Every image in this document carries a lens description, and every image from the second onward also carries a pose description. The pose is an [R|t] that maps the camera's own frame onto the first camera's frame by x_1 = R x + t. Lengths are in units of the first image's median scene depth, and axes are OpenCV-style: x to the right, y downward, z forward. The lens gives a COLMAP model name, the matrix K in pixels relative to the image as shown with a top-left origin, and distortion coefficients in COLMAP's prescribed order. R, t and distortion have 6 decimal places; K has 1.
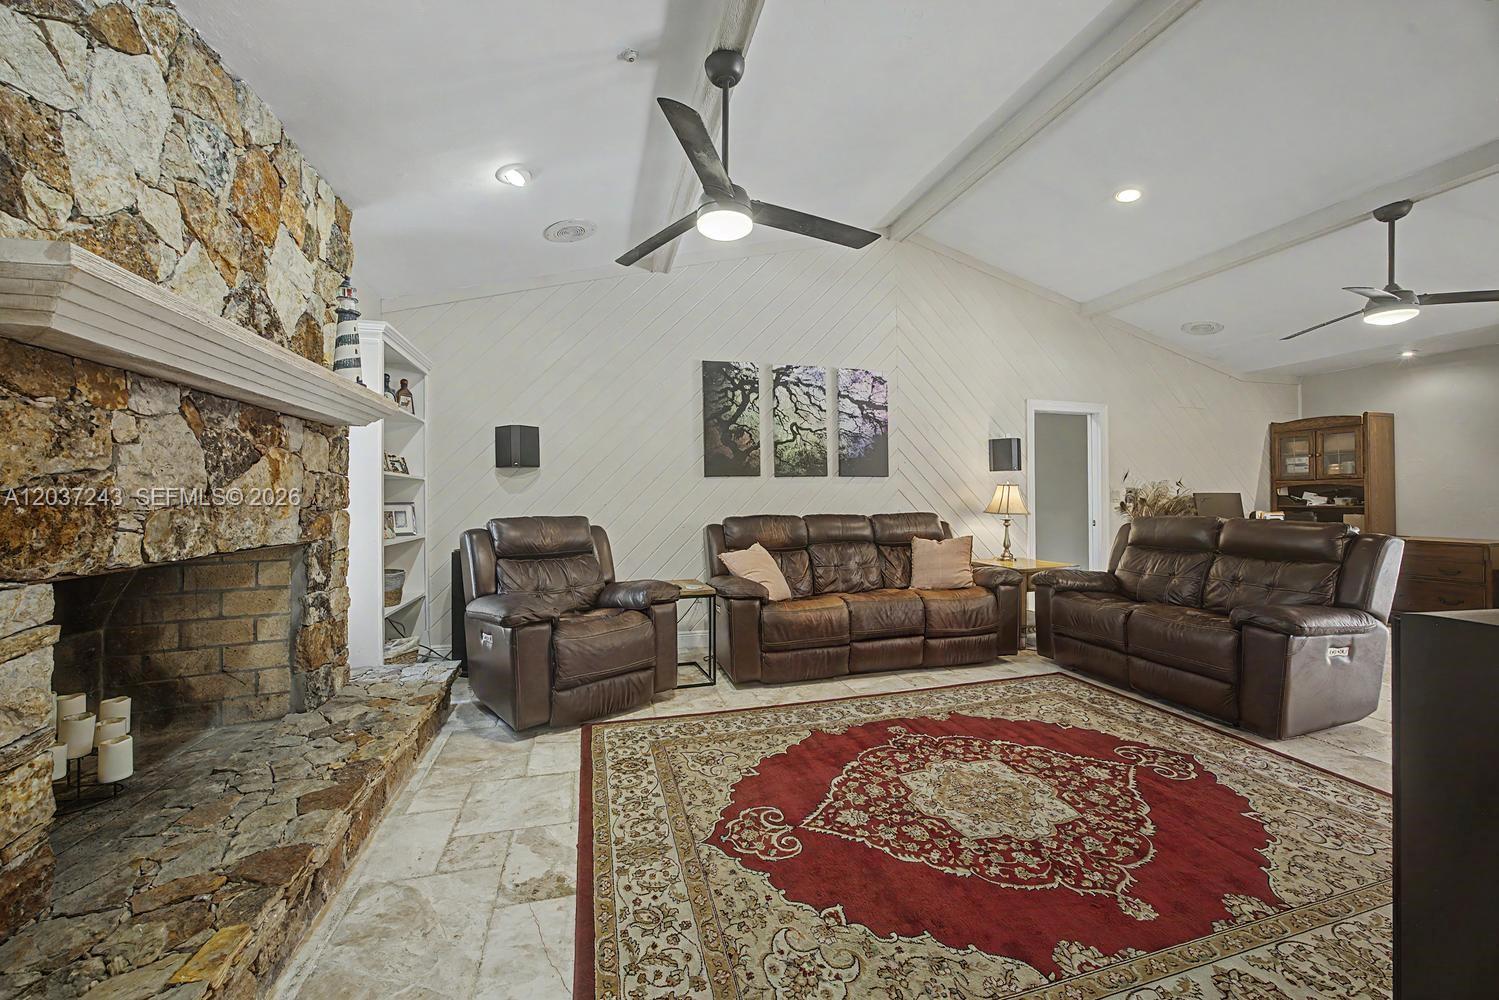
lens RADIAL K [[579.8, 0, 750.6], [0, 579.8, 496.3], [0, 0, 1]] dist [-0.029531, 0.011945]
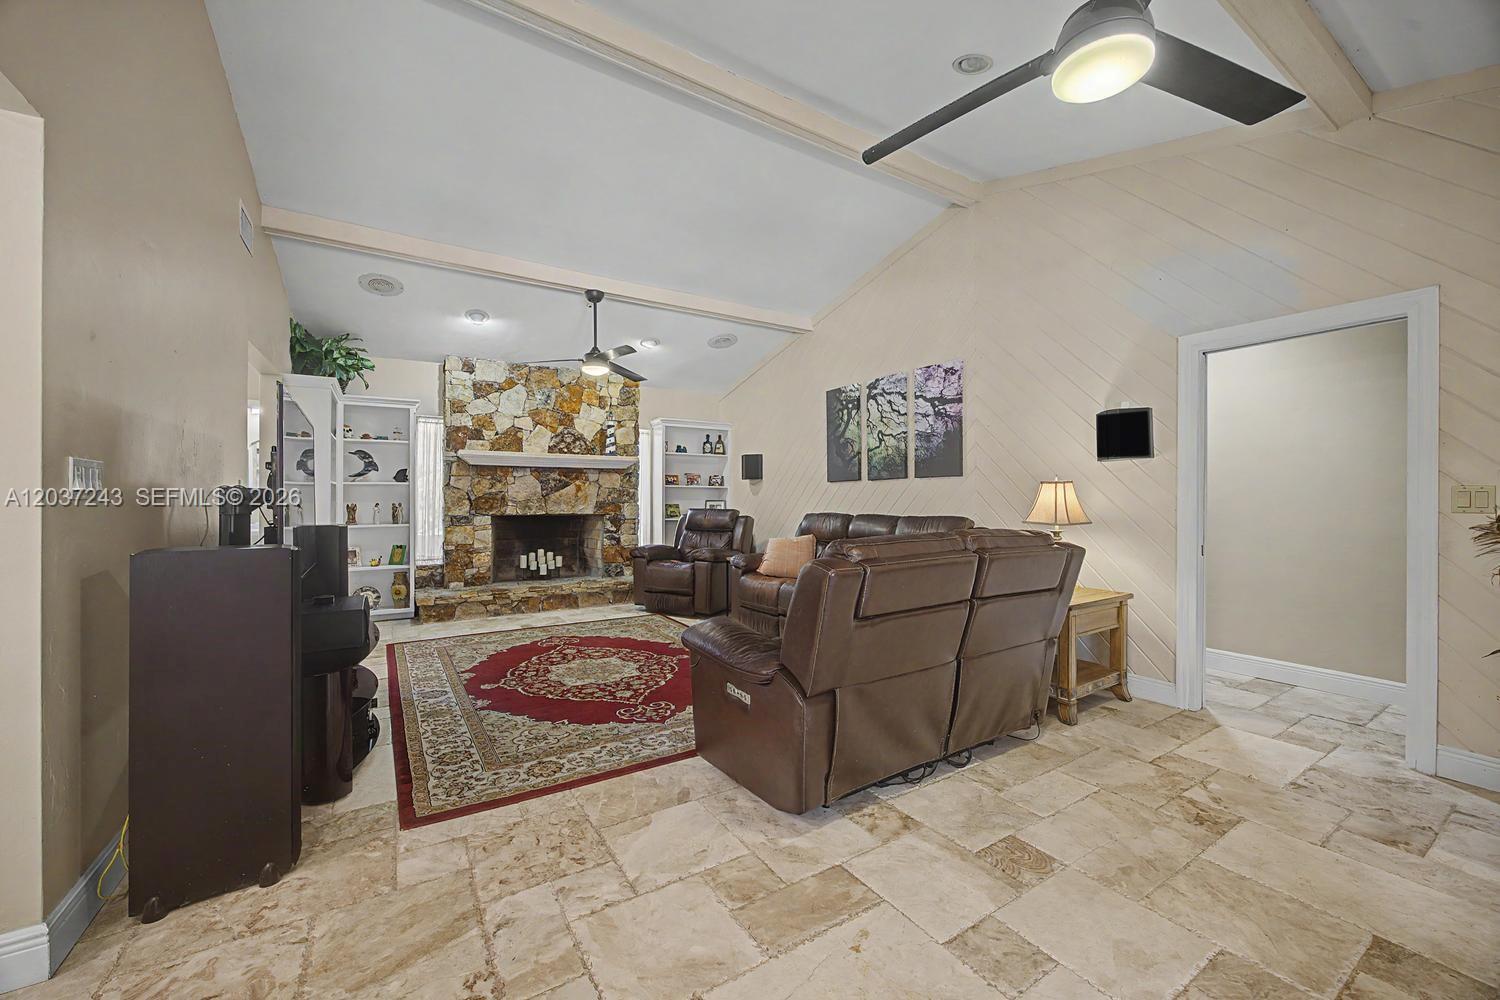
lens RADIAL K [[580.2, 0, 751.1], [0, 580.2, 496.3], [0, 0, 1]] dist [-0.029531, 0.011945]
pose [[0.290747, 0.000551, -0.956800, 1.057801], [-0.000062, 1.000000, 0.000557, -0.003264], [0.956800, -0.000103, 0.290747, 0.453164]]
